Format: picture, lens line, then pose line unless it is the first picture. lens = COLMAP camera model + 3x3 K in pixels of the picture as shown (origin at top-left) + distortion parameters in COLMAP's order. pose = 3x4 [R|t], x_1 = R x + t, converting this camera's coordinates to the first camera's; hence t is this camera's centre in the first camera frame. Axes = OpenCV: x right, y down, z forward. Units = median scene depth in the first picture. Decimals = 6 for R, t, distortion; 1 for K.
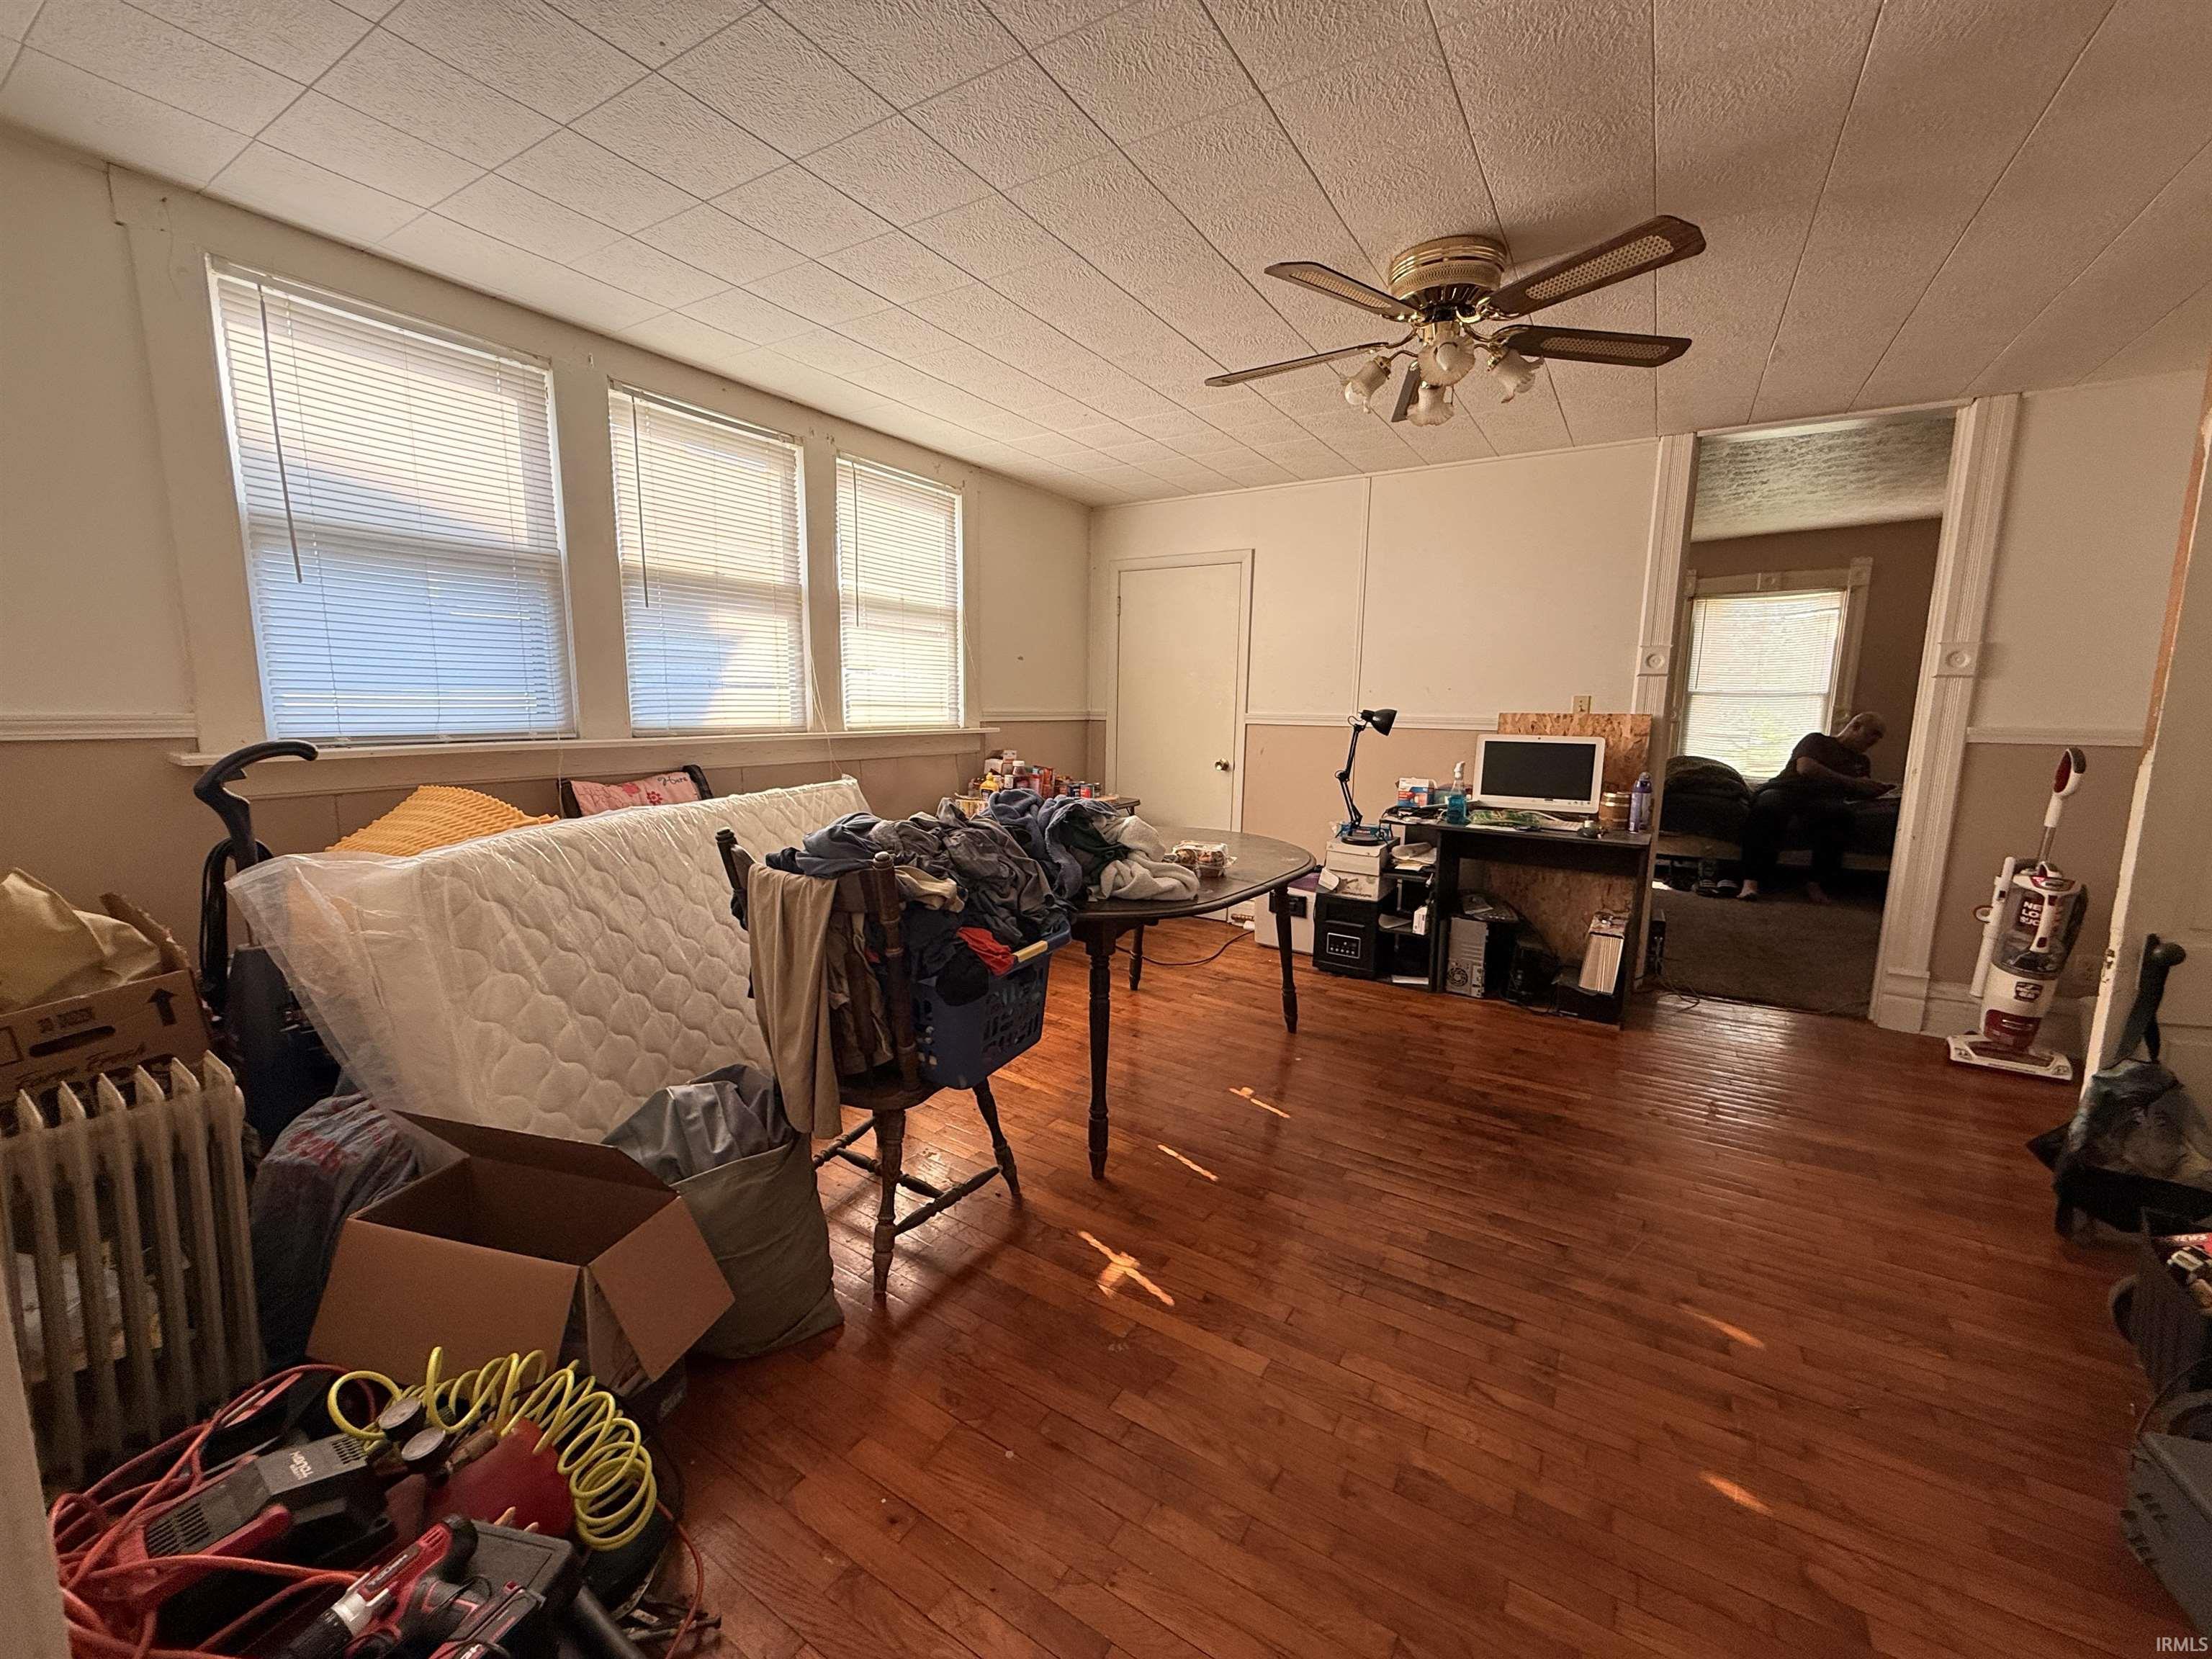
lens RADIAL K [[884.0, 0, 1100.4], [0, 884.0, 821.9], [0, 0, 1]] dist [0.001083, 0.000002]
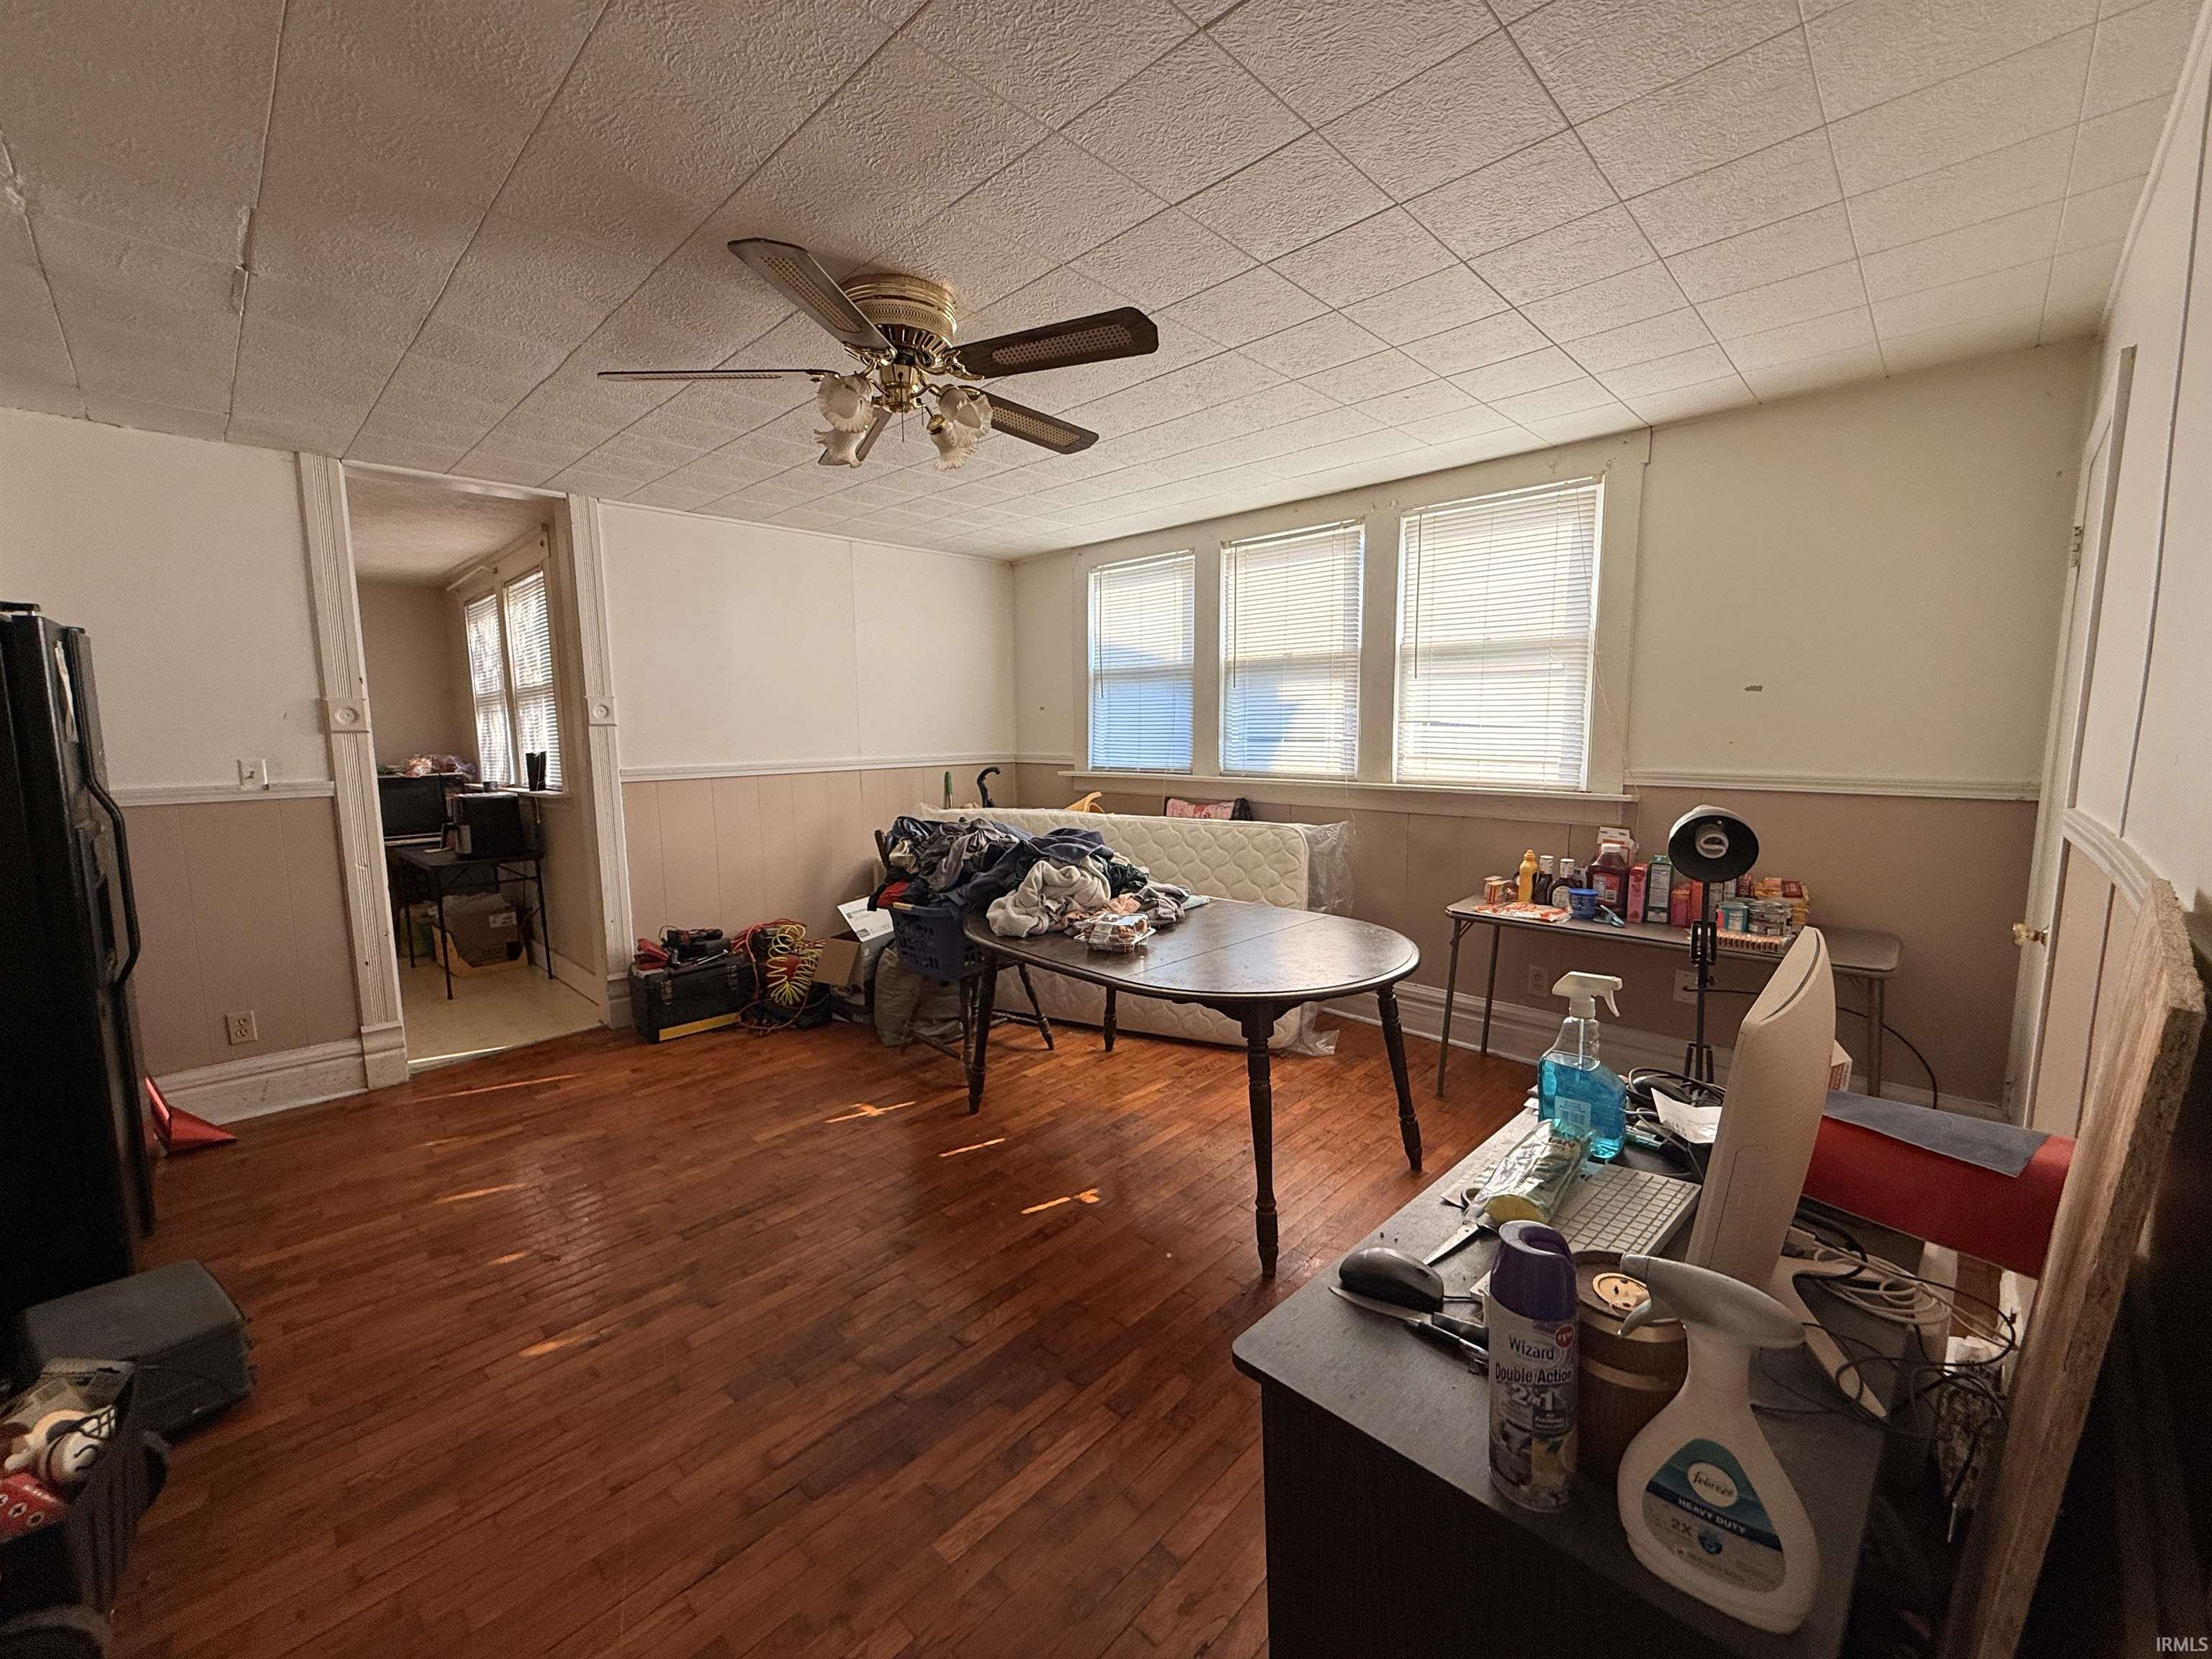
lens RADIAL K [[884.0, 0, 1102.7], [0, 884.0, 826.1], [0, 0, 1]] dist [0.001083, 0.000002]
pose [[-0.208056, 0.101177, -0.972870, 0.908652], [-0.128932, 0.983120, 0.129816, -0.167694], [0.969582, 0.152444, -0.191499, 1.029441]]
